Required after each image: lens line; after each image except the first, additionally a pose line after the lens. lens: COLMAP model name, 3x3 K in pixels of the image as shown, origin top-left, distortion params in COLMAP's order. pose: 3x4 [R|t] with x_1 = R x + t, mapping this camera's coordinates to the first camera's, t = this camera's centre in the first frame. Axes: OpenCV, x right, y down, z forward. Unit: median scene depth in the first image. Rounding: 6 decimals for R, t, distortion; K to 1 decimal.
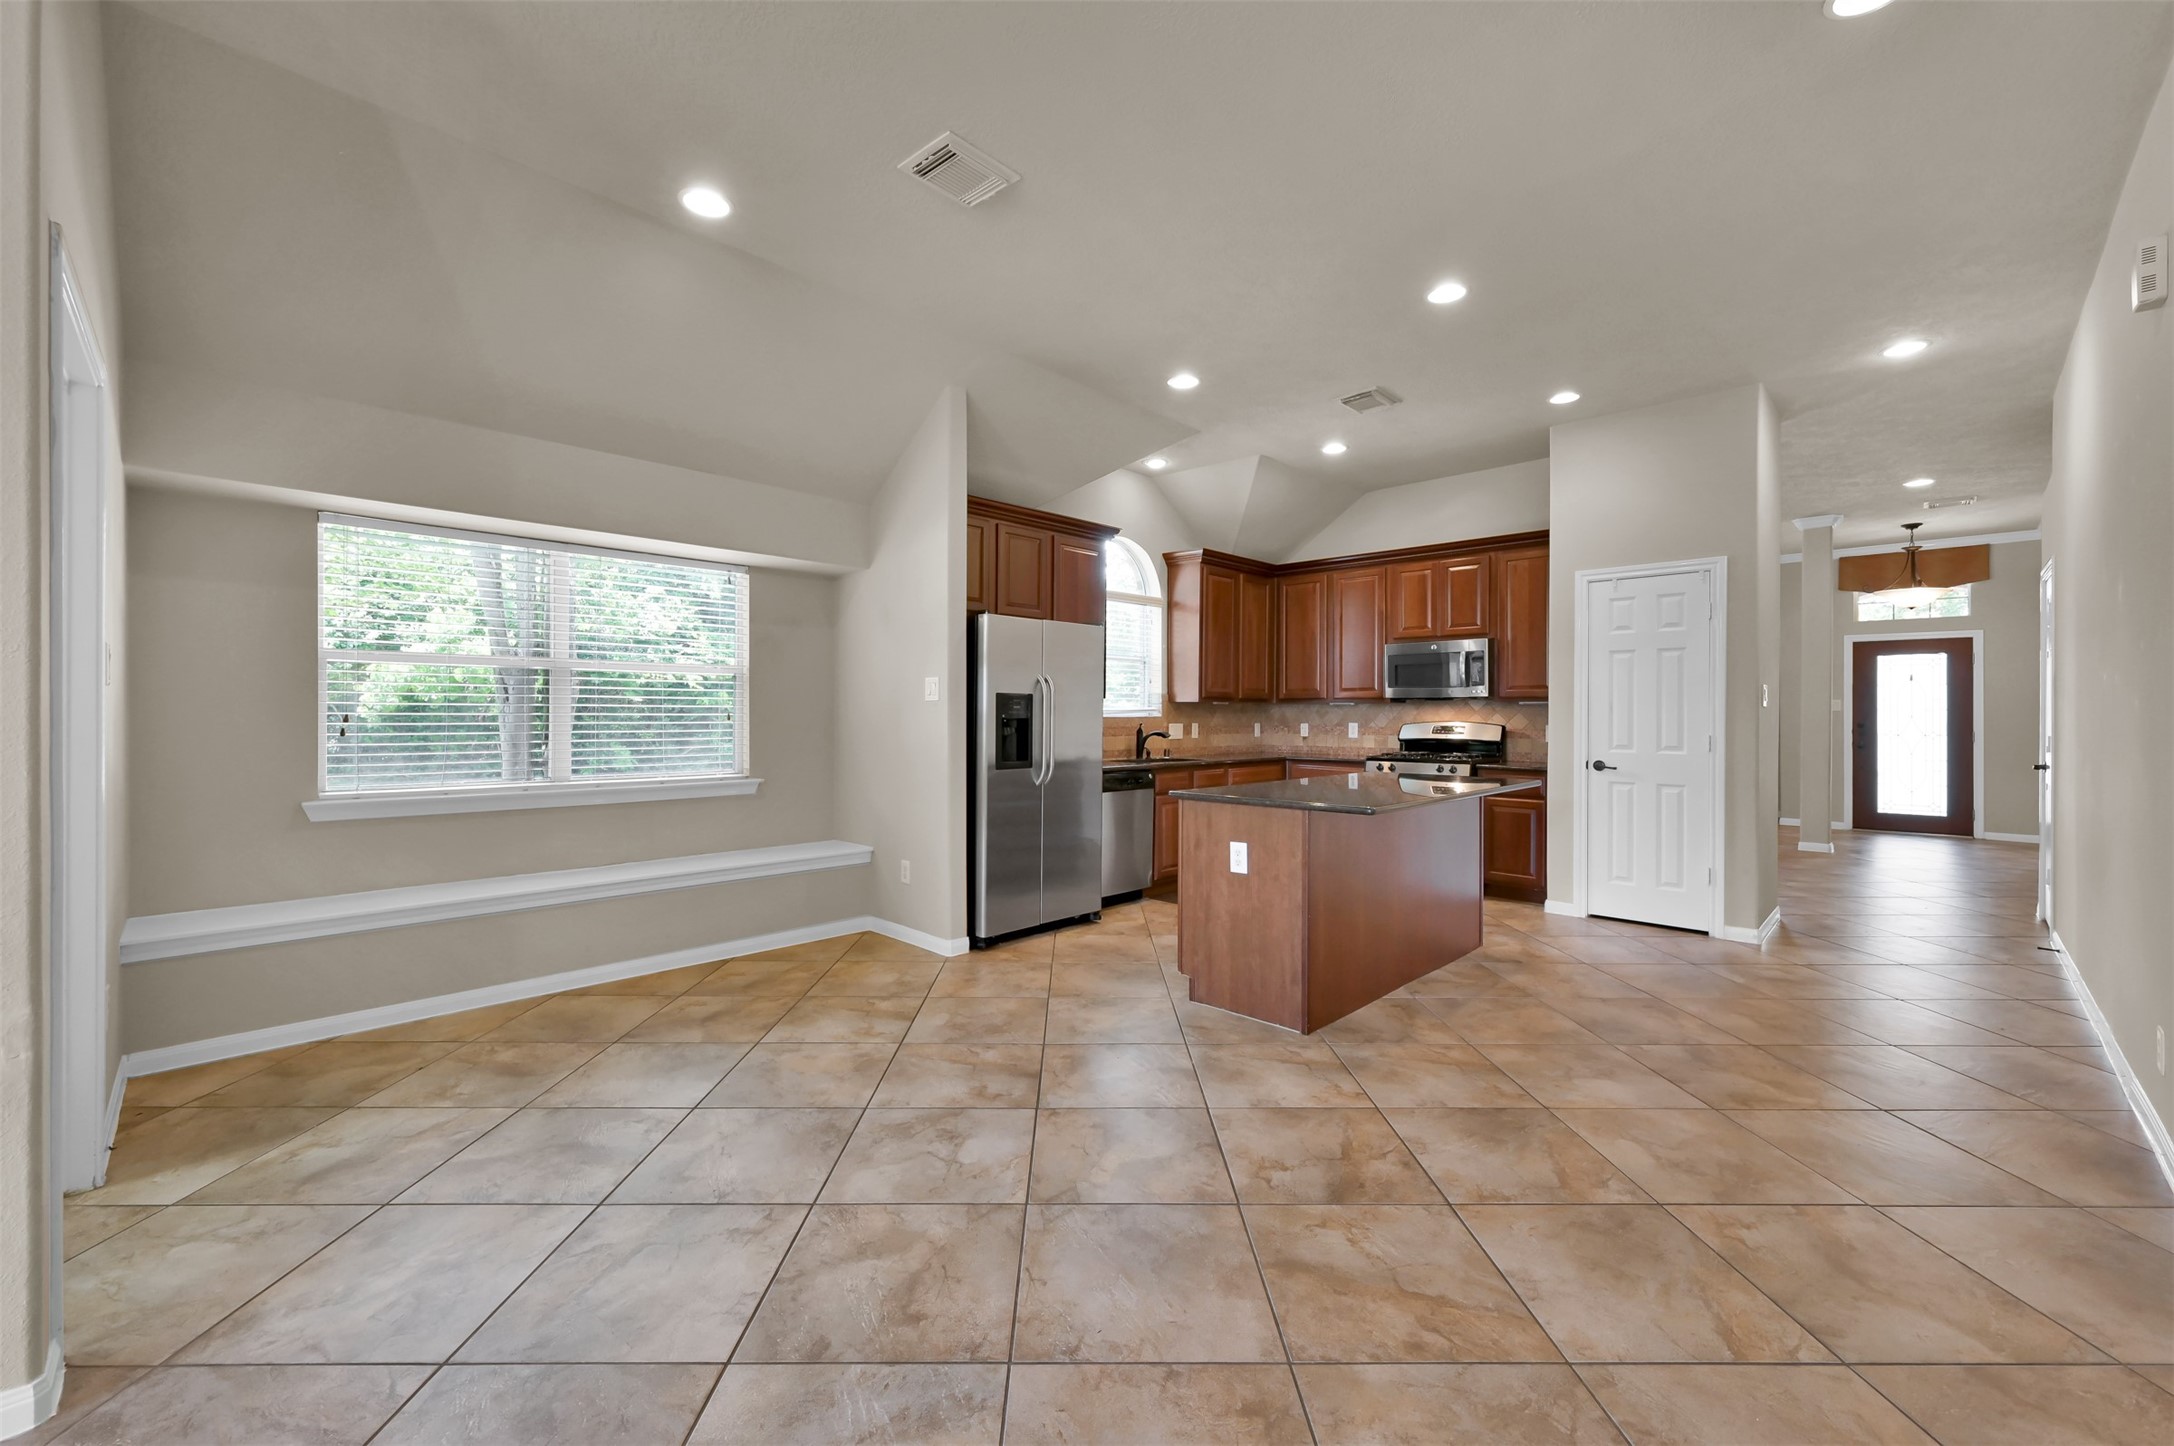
lens RADIAL K [[866.2, 0, 1081.8], [0, 866.2, 709.3], [0, 0, 1]] dist [-0.002267, 0.000870]
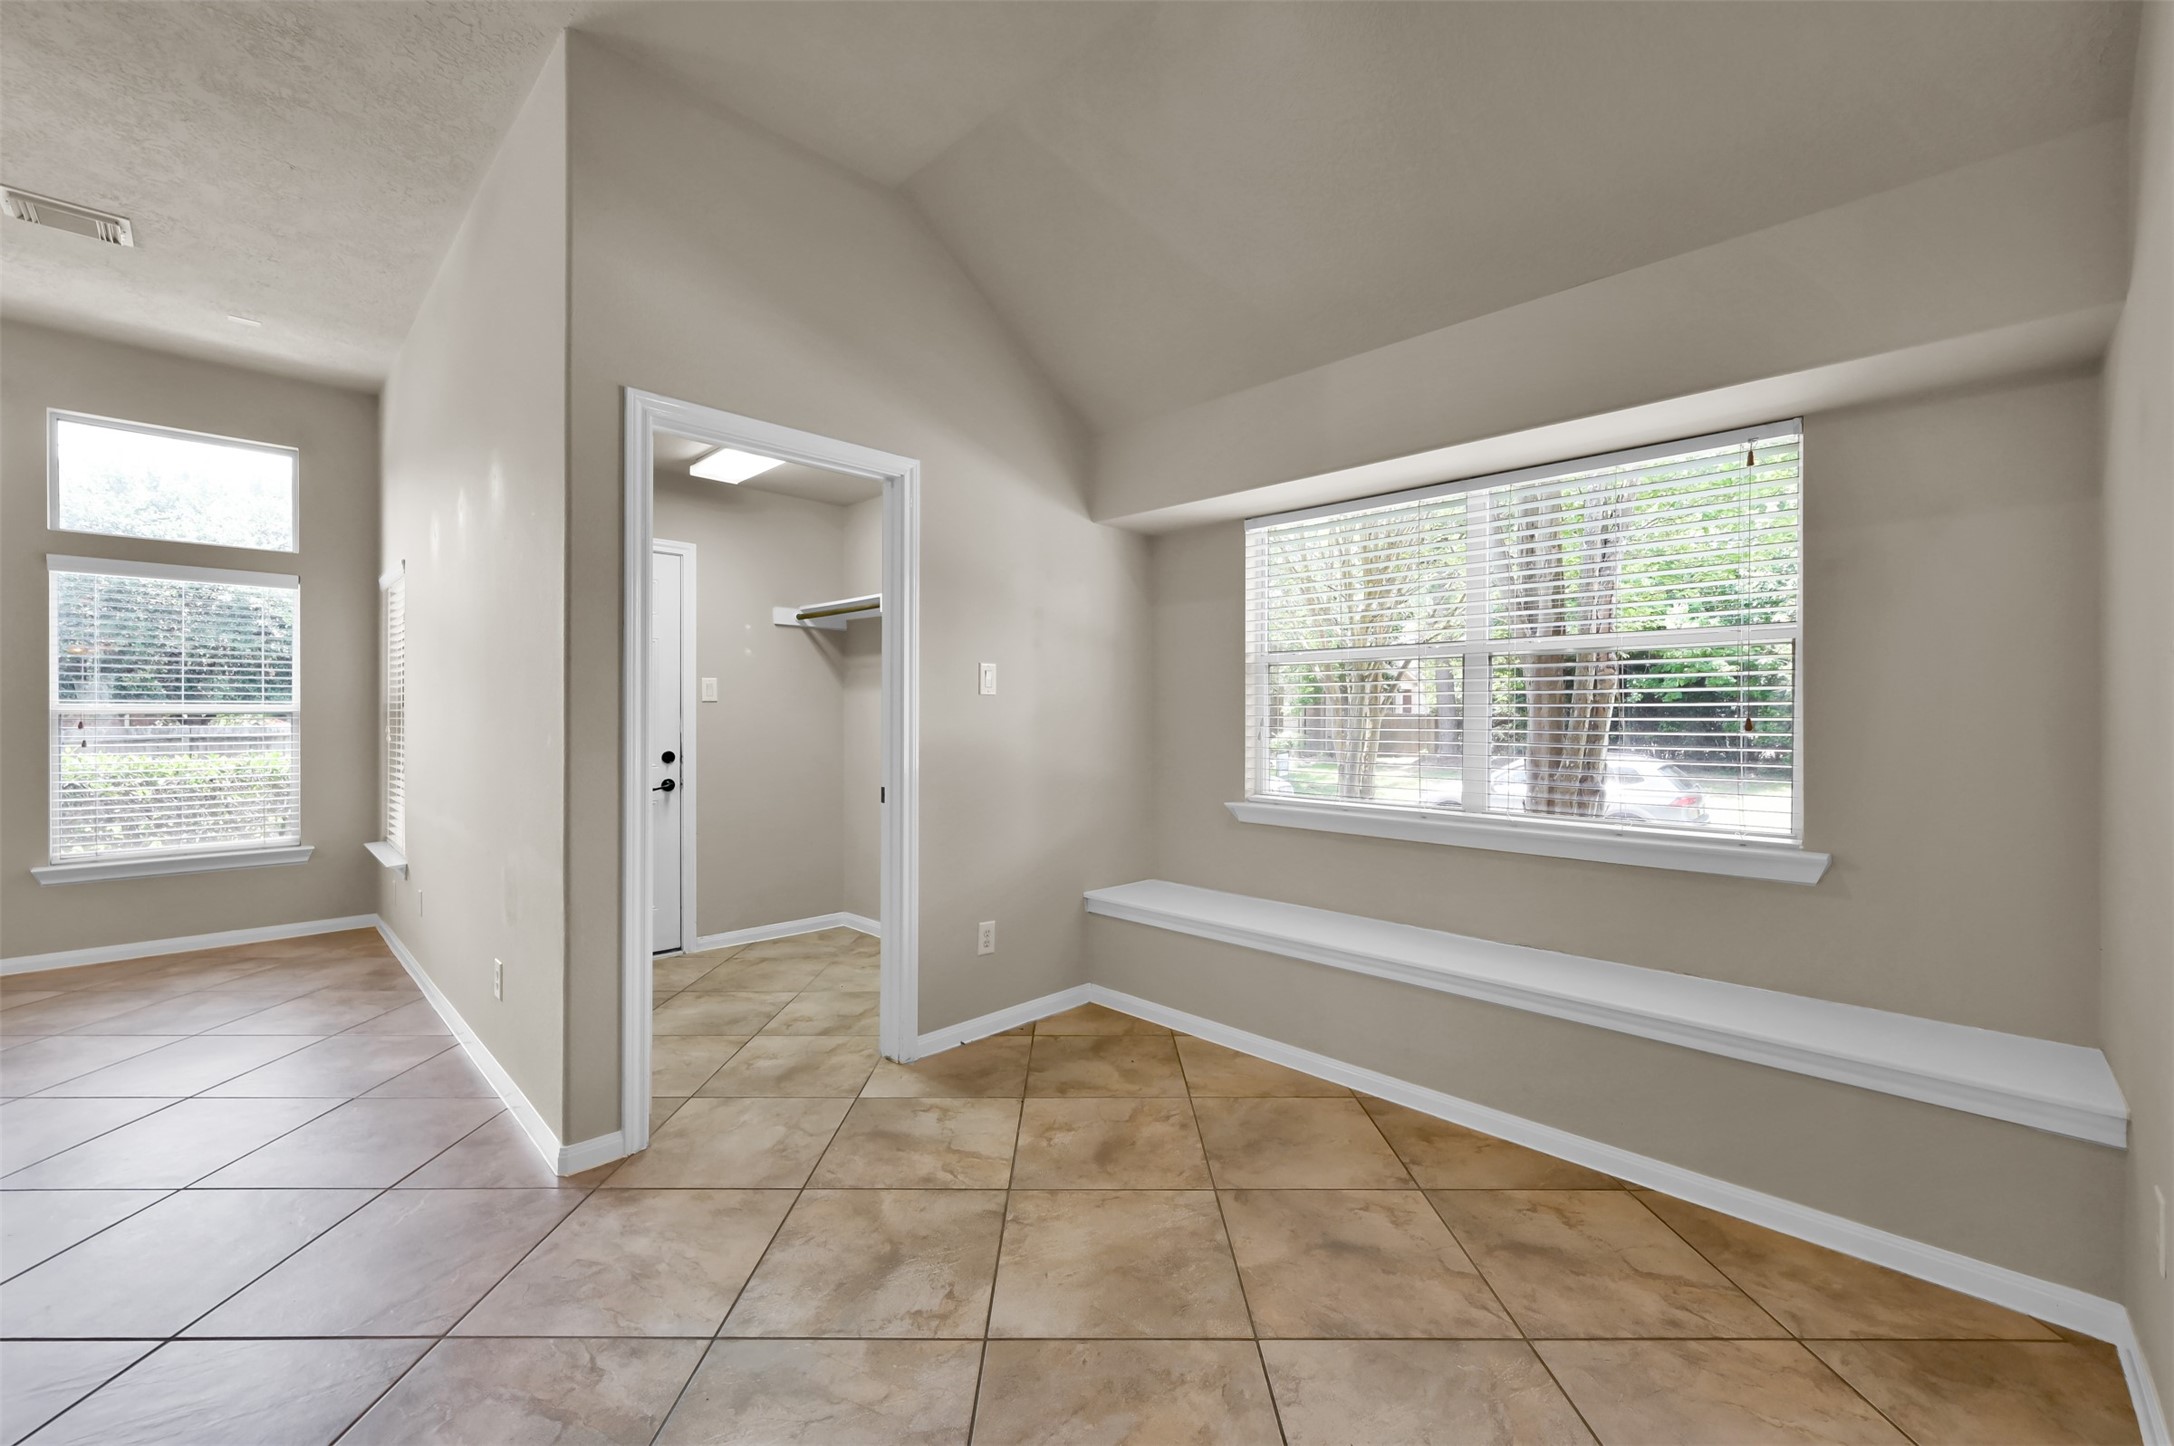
lens RADIAL K [[866.2, 0, 1090.4], [0, 866.2, 711.8], [0, 0, 1]] dist [-0.002267, 0.000870]
pose [[-0.003658, -0.004910, -0.999981, 0.101958], [0.004774, 0.999976, -0.004928, 0.002584], [0.999982, -0.004792, -0.003635, 0.585063]]
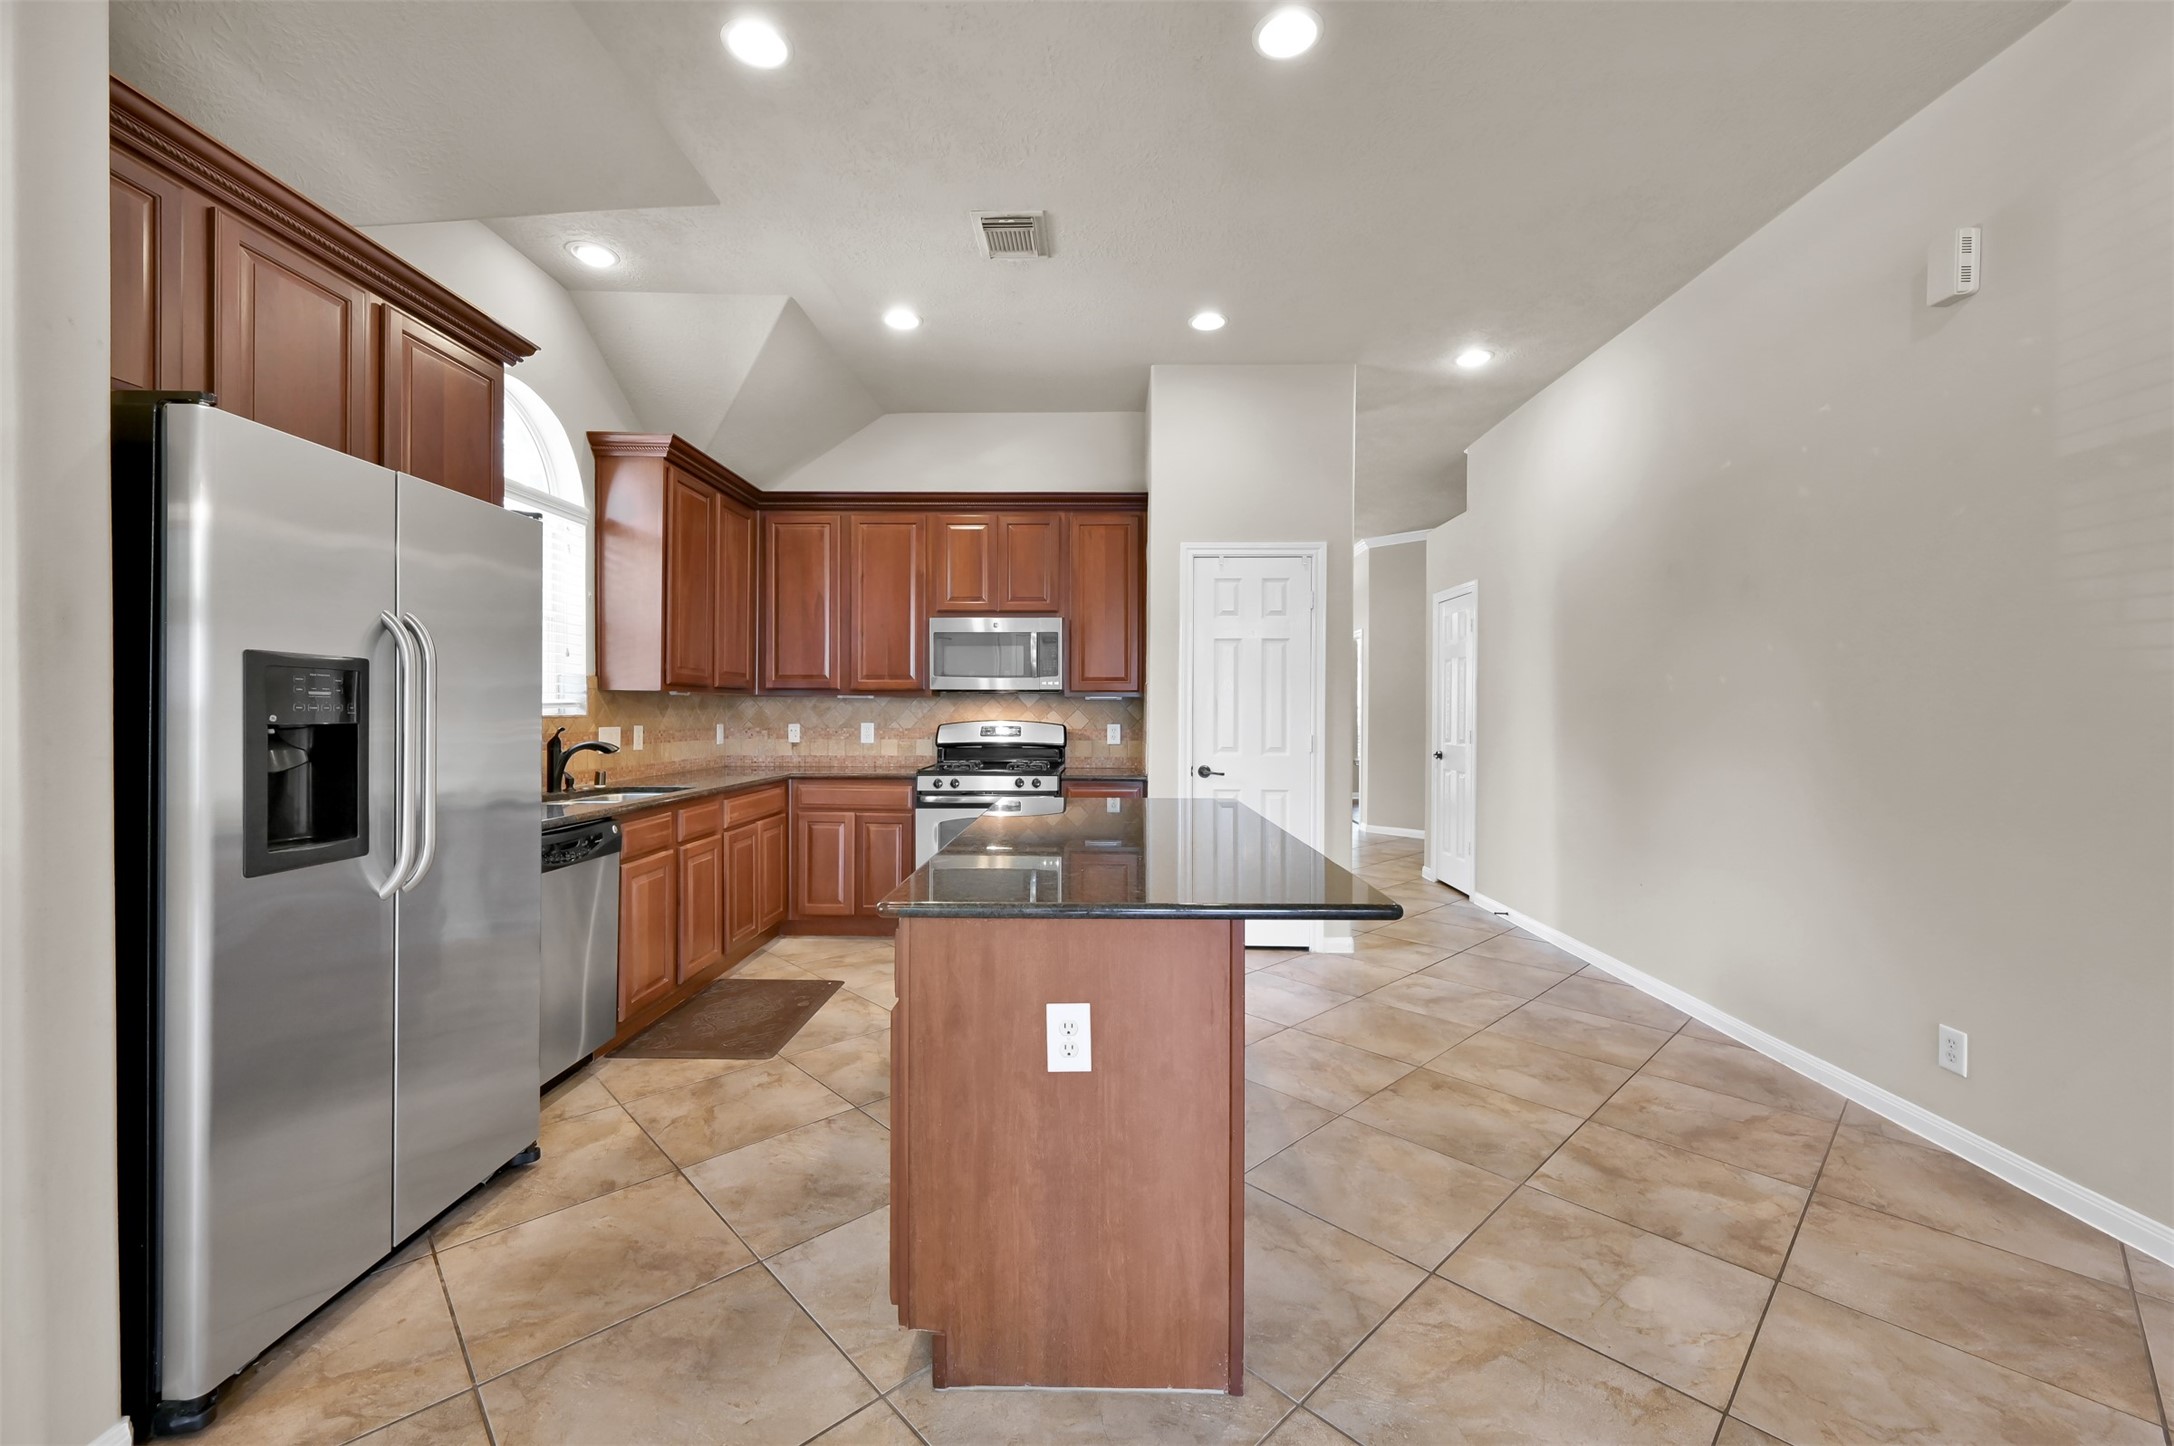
lens RADIAL K [[866.2, 0, 1086.0], [0, 866.2, 718.0], [0, 0, 1]] dist [-0.002267, 0.000870]
pose [[0.729025, -0.004712, 0.684471, -0.082243], [-0.005512, 0.999903, 0.012754, 0.001397], [-0.684465, -0.013071, 0.728928, 0.481460]]
